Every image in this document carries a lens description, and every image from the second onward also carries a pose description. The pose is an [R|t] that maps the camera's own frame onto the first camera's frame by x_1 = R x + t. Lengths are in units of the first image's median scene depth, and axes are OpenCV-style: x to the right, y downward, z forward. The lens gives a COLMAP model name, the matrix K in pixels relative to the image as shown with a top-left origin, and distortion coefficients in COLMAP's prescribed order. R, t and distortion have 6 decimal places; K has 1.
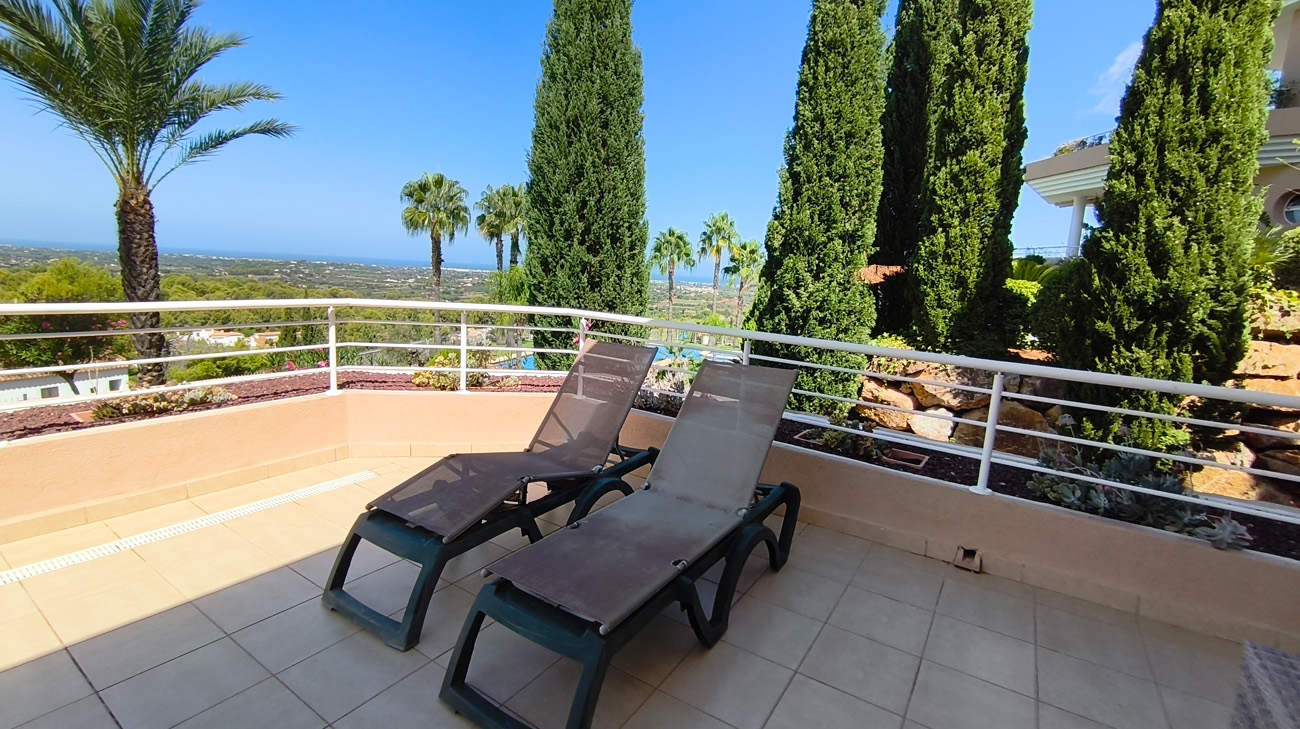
lens RADIAL K [[576.0, 0, 643.6], [0, 576.0, 363.2], [0, 0, 1]] dist [-0.005897, 0.002433]
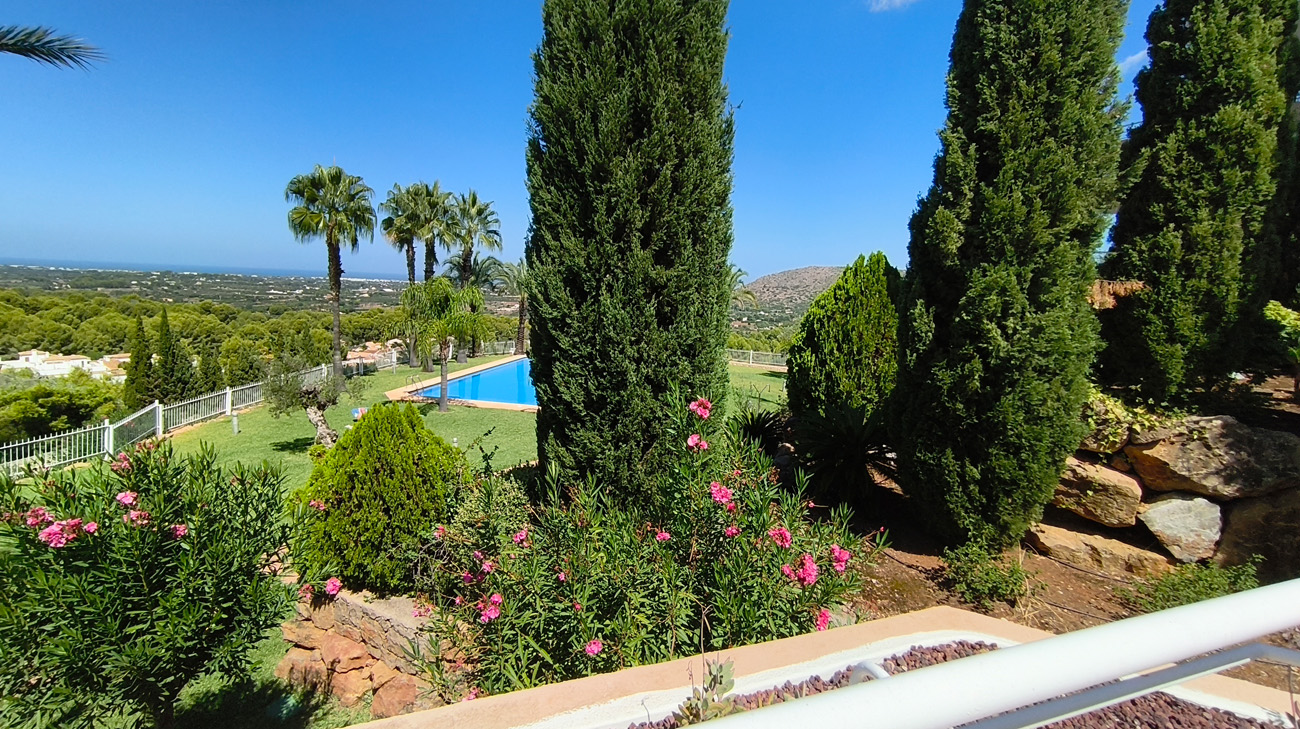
lens RADIAL K [[576.0, 0, 643.3], [0, 576.0, 355.2], [0, 0, 1]] dist [-0.005897, 0.002433]
pose [[0.987610, -0.029981, 0.154038, -0.195357], [0.034013, 0.999143, -0.023601, -0.087045], [-0.153199, 0.028548, 0.987783, 0.440248]]
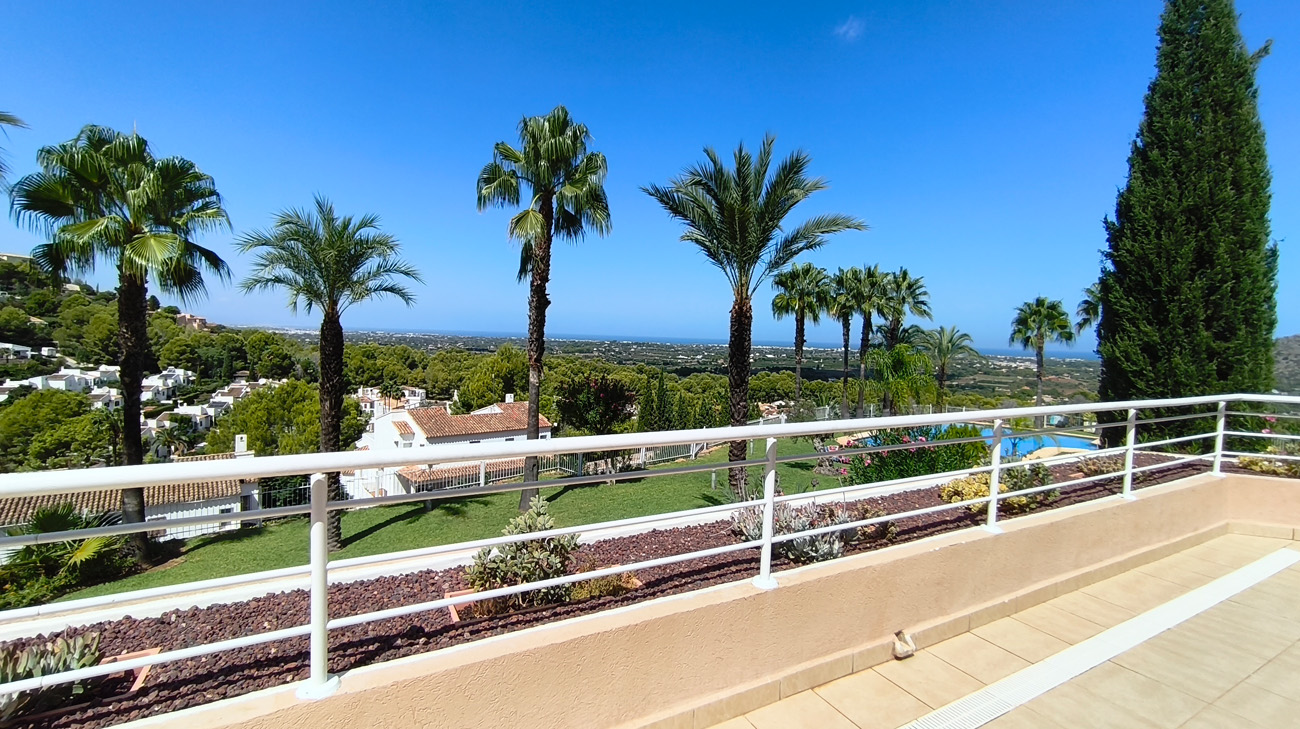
lens RADIAL K [[576.0, 0, 636.3], [0, 576.0, 360.4], [0, 0, 1]] dist [-0.005897, 0.002433]
pose [[0.887641, -0.006350, -0.460492, -0.507626], [-0.055388, 0.991175, -0.120434, 0.012783], [0.457193, 0.132408, 0.879456, -0.280584]]
